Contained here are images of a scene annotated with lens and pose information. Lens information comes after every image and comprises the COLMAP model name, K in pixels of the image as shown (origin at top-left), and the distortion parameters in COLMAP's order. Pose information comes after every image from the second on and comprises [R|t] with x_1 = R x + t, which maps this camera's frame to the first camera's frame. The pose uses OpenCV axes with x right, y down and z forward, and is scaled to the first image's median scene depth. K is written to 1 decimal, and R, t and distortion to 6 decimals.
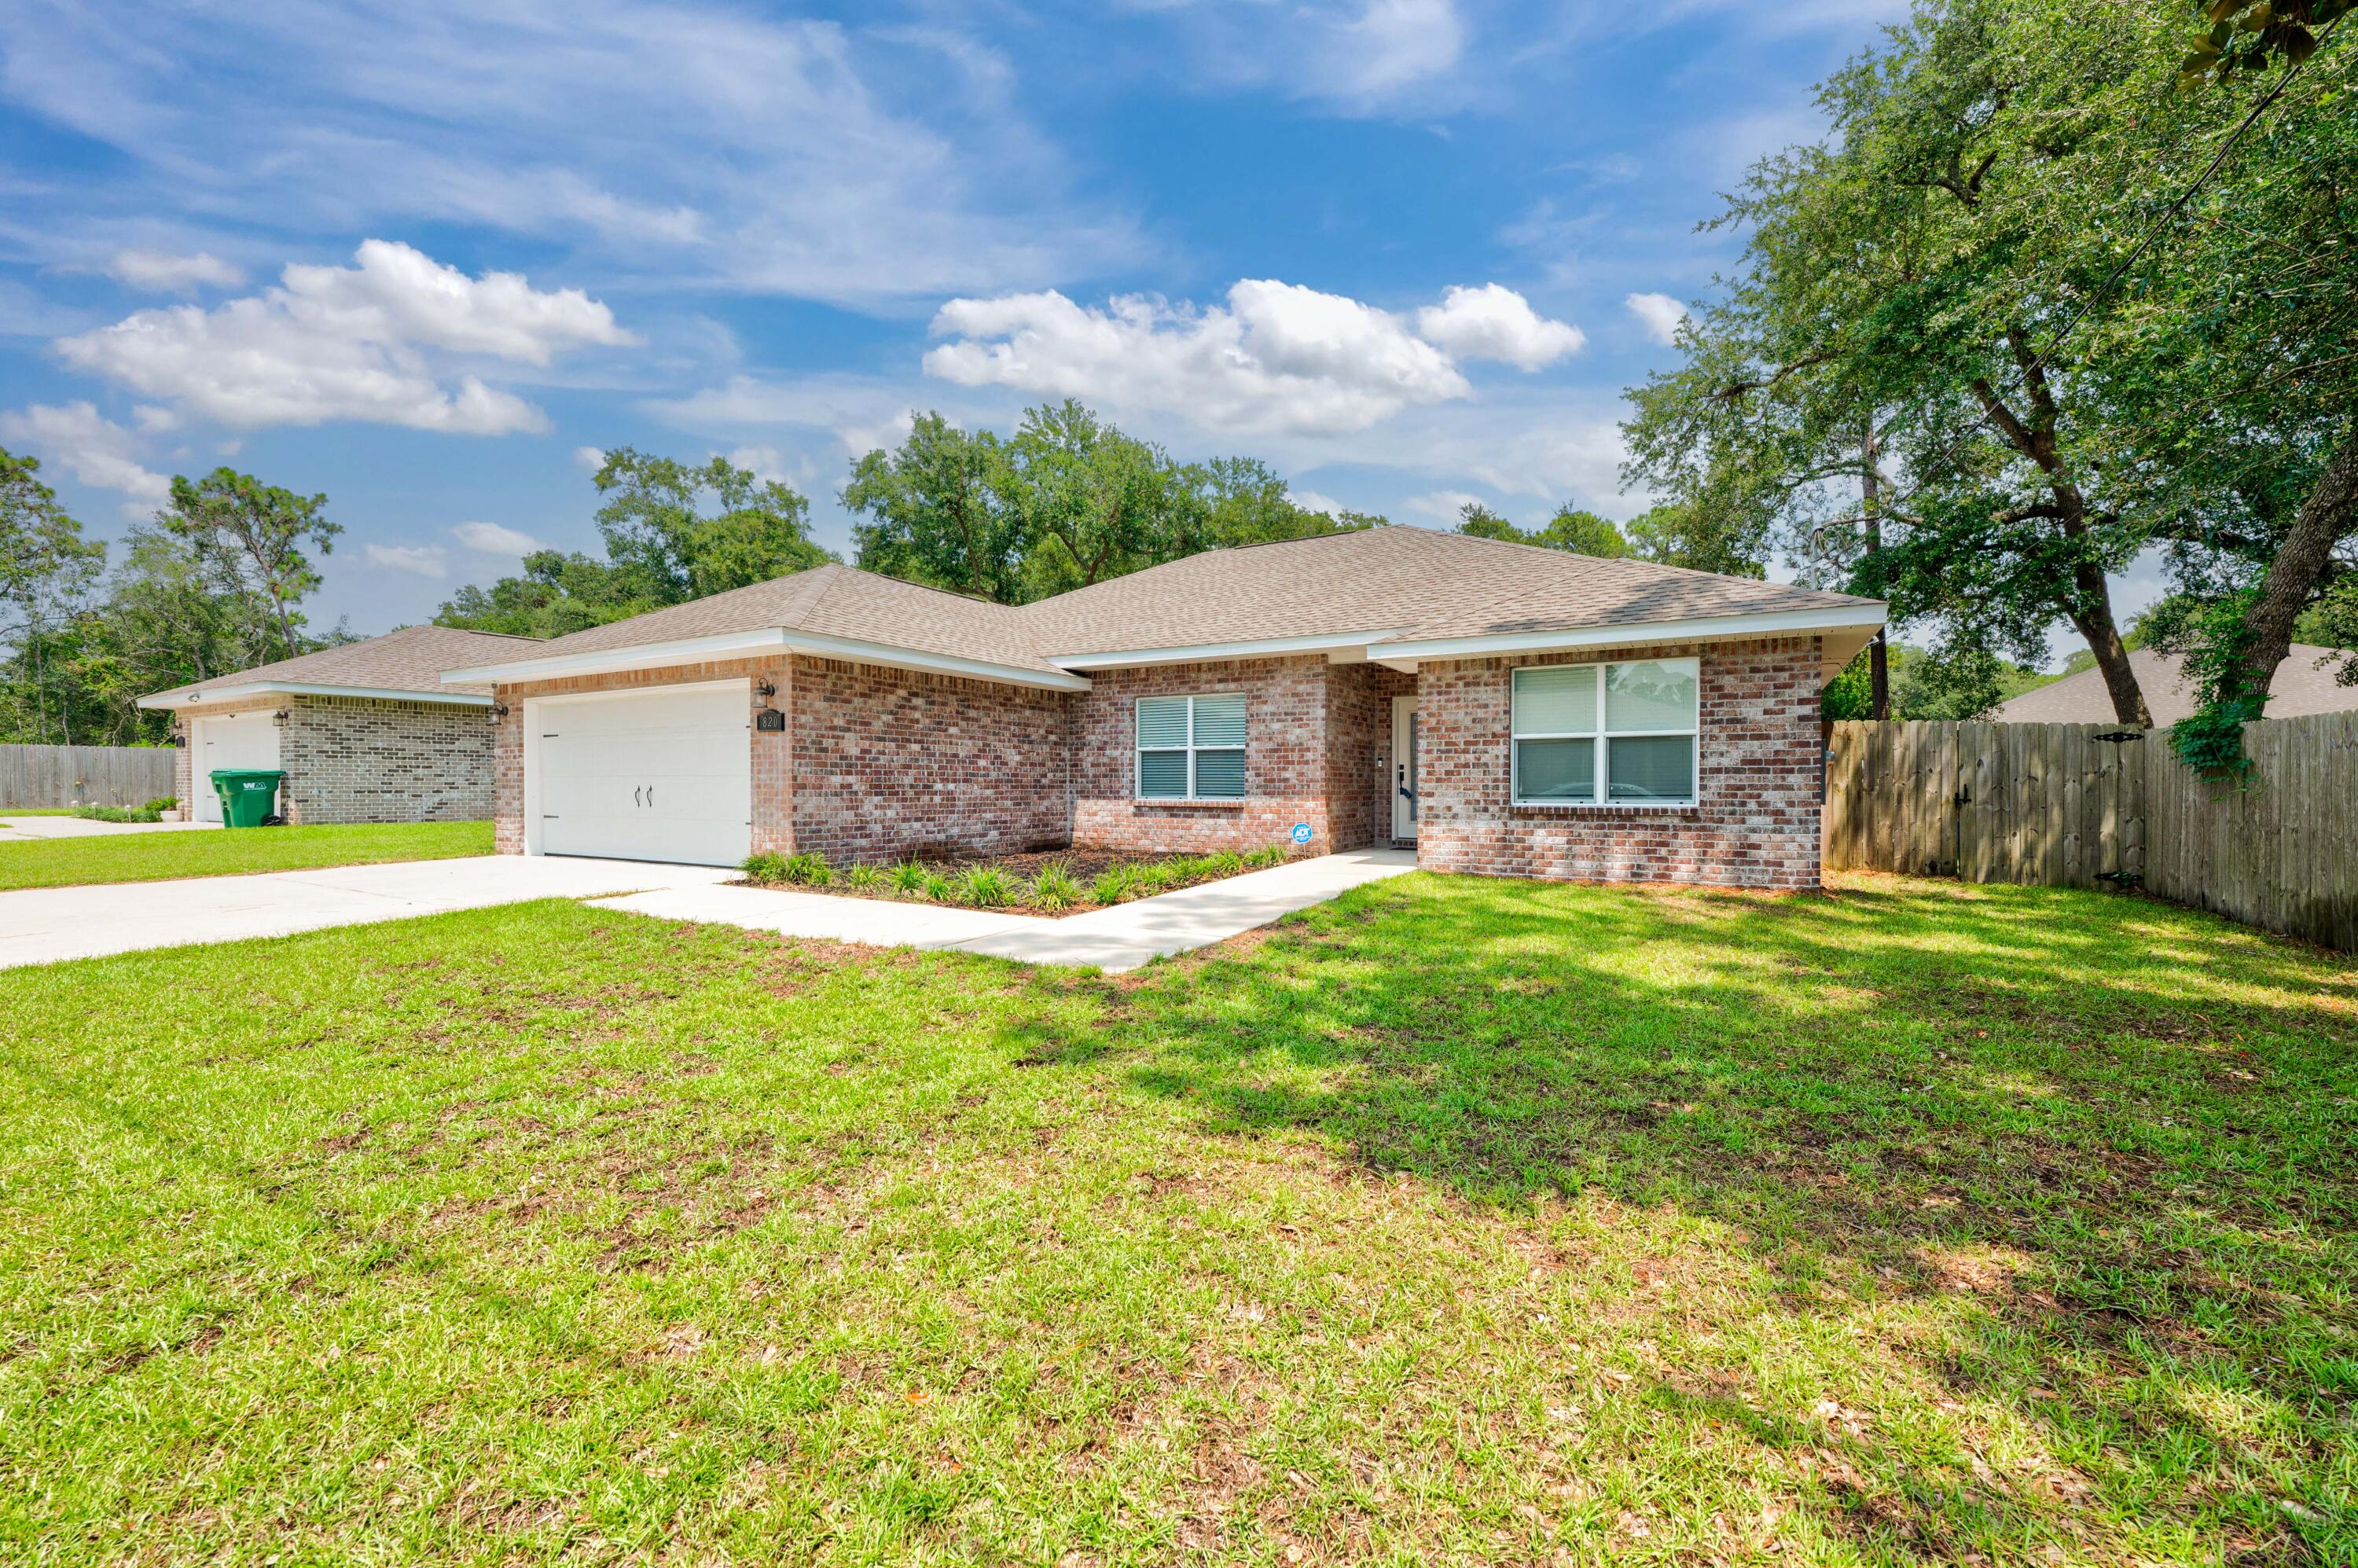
lens RADIAL K [[946.1, 0, 1179.4], [0, 946.1, 794.8], [0, 0, 1]] dist [0.000964, 0.000093]
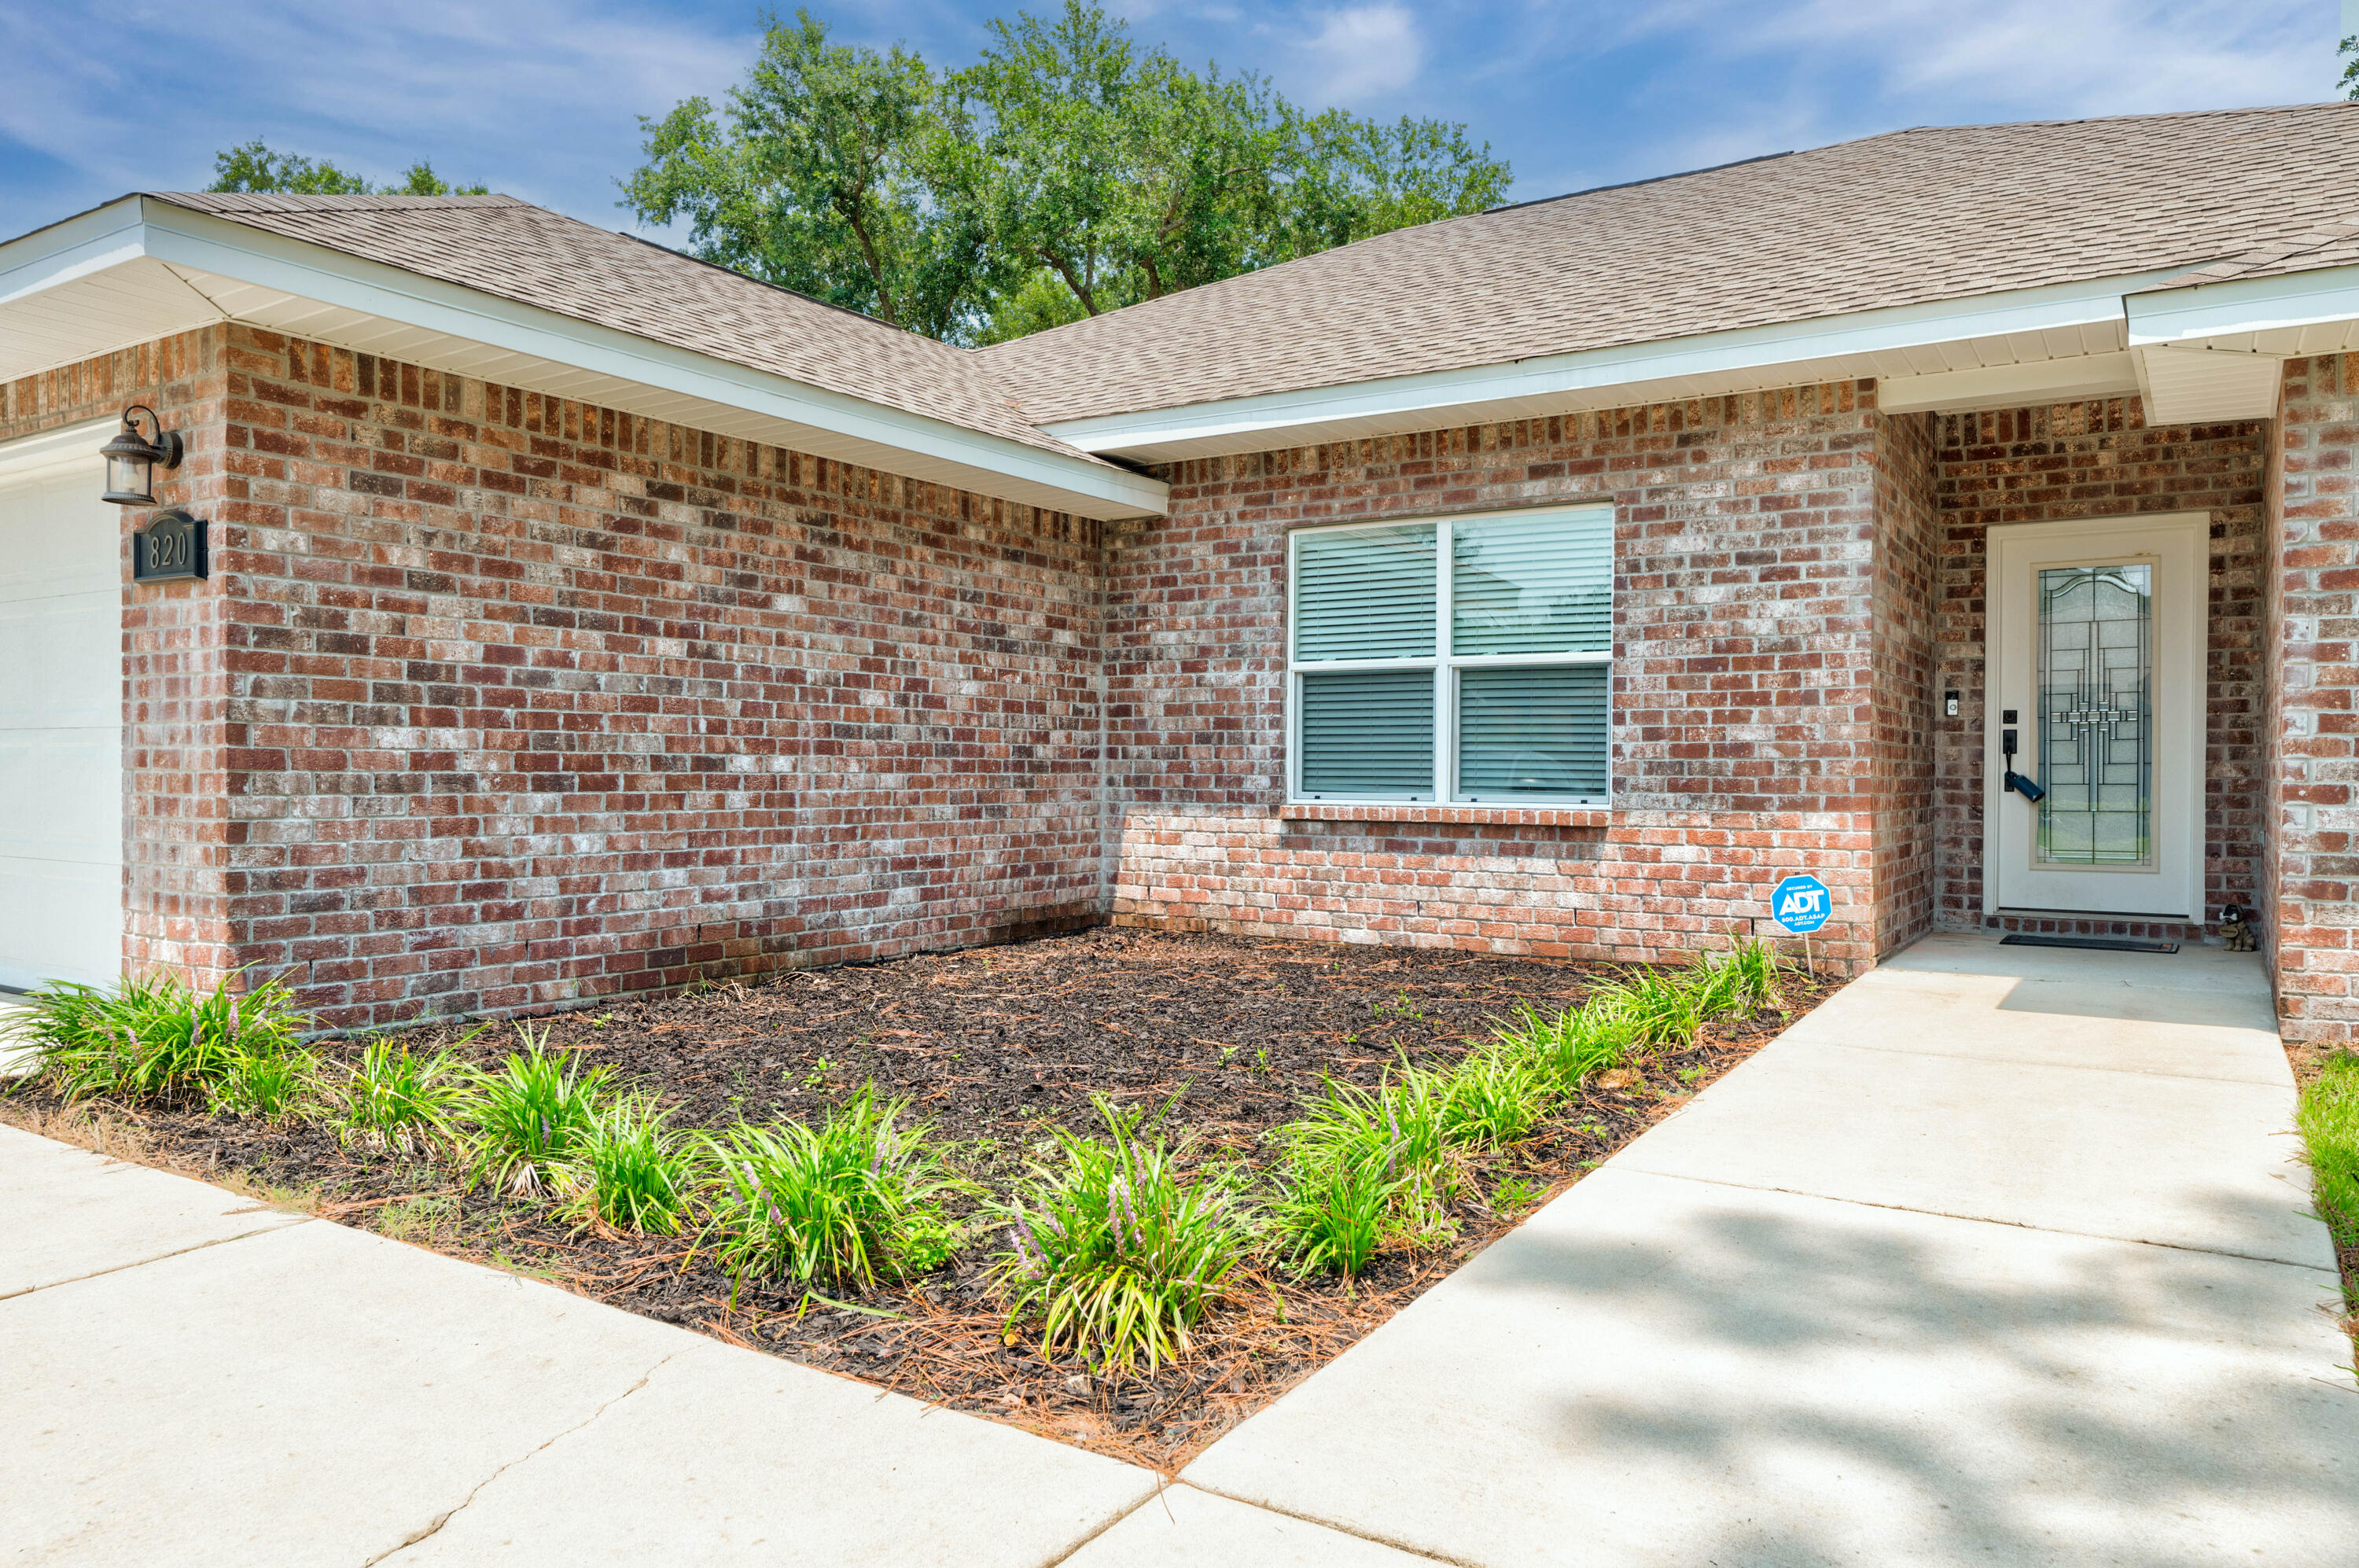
lens RADIAL K [[1520.8, 0, 1228.0], [0, 1520.8, 787.9], [0, 0, 1]] dist [0.015850, 0.000651]
pose [[0.999978, 0.004043, -0.005169, -0.070046], [-0.004032, 0.999989, 0.002192, -0.001834], [0.005178, -0.002171, 0.999984, 0.420614]]
